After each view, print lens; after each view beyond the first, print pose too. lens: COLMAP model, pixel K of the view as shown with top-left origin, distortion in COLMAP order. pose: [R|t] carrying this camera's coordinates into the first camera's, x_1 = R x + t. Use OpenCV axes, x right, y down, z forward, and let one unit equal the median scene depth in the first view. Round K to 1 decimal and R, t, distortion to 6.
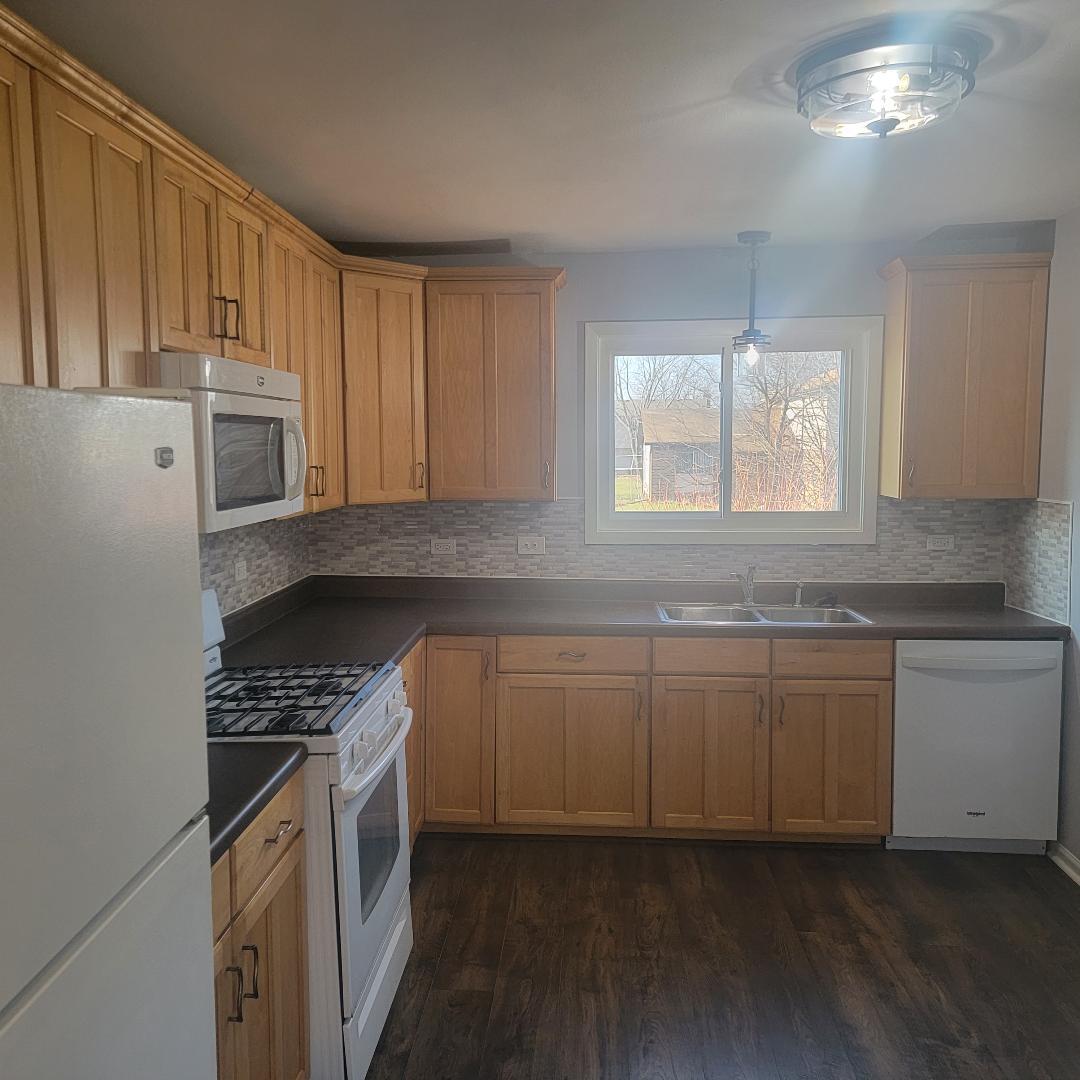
lens RADIAL K [[1007.2, 0, 540.0], [0, 1007.2, 540.0], [0, 0, 1]] dist [0.105301, -0.098667]
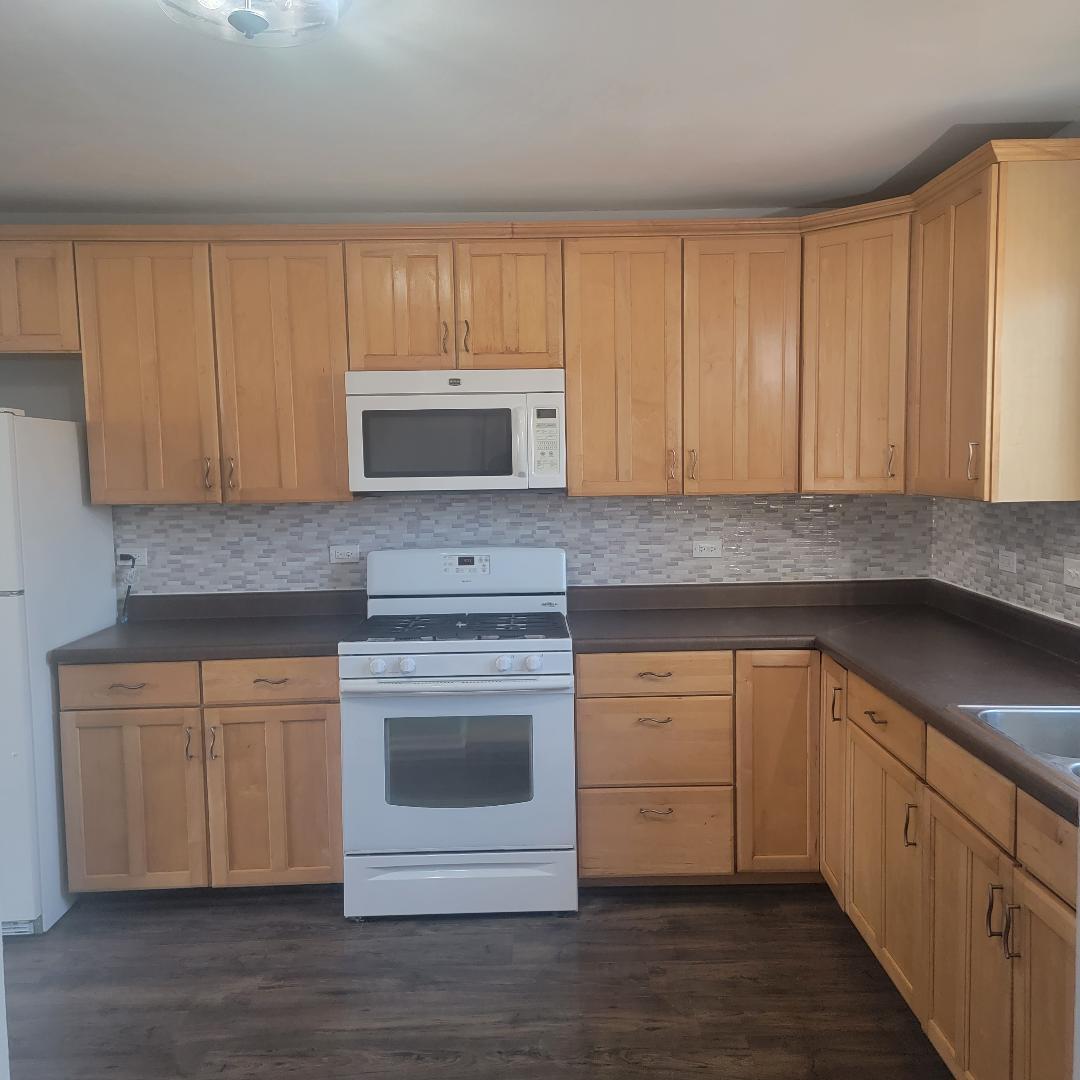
lens RADIAL K [[1007.2, 0, 540.0], [0, 1007.2, 540.0], [0, 0, 1]] dist [0.105301, -0.098667]
pose [[0.063140, 0.085966, -0.994295, 0.630863], [-0.081445, 0.993404, 0.080717, -0.041809], [0.994676, 0.075884, 0.069725, 0.629413]]
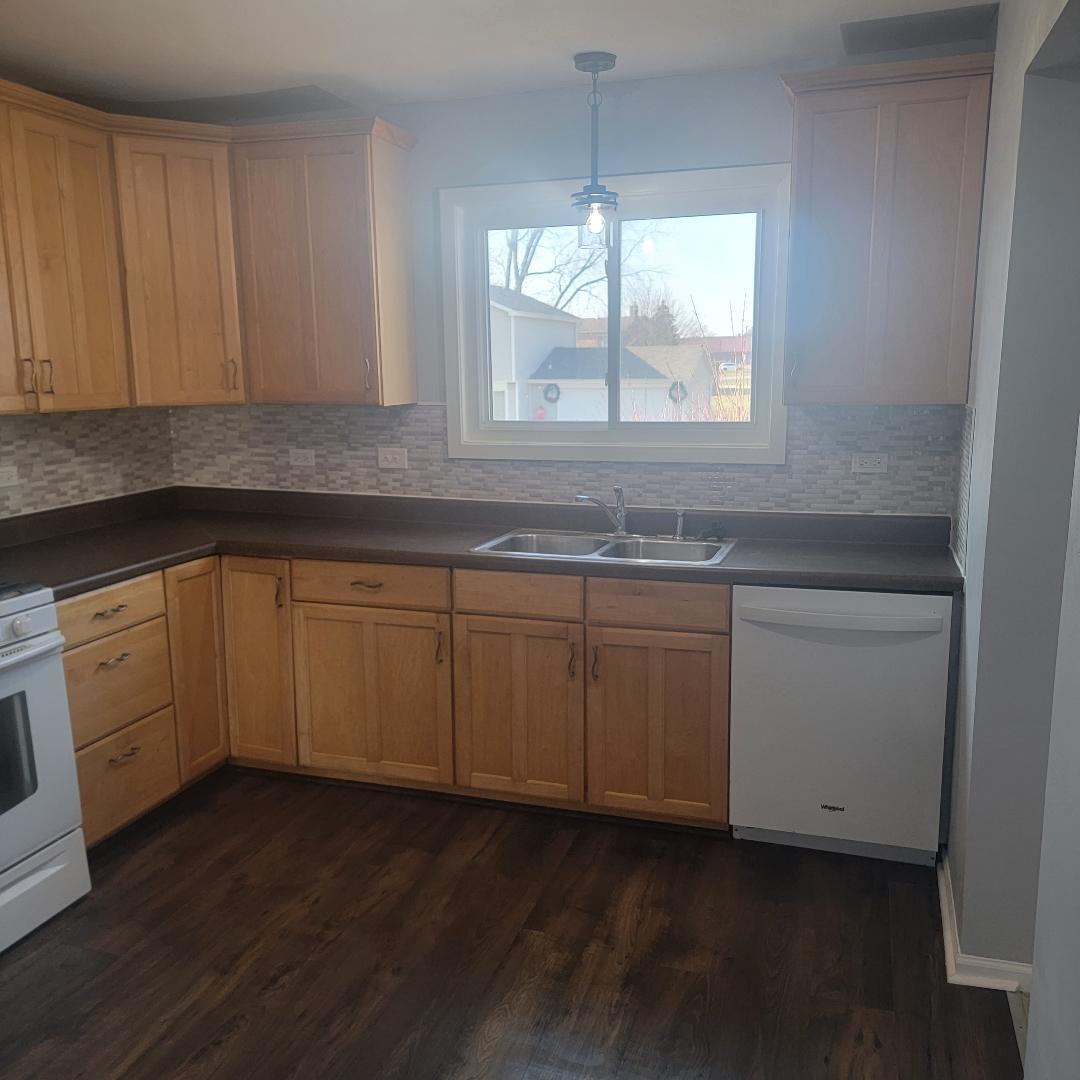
lens RADIAL K [[1013.5, 0, 542.0], [0, 1013.5, 565.4], [0, 0, 1]] dist [0.102932, -0.118557]
pose [[0.966527, 0.044940, -0.252600, 0.351731], [-0.018509, 0.994188, 0.106053, 0.001813], [0.255898, -0.097828, 0.961741, 0.179964]]
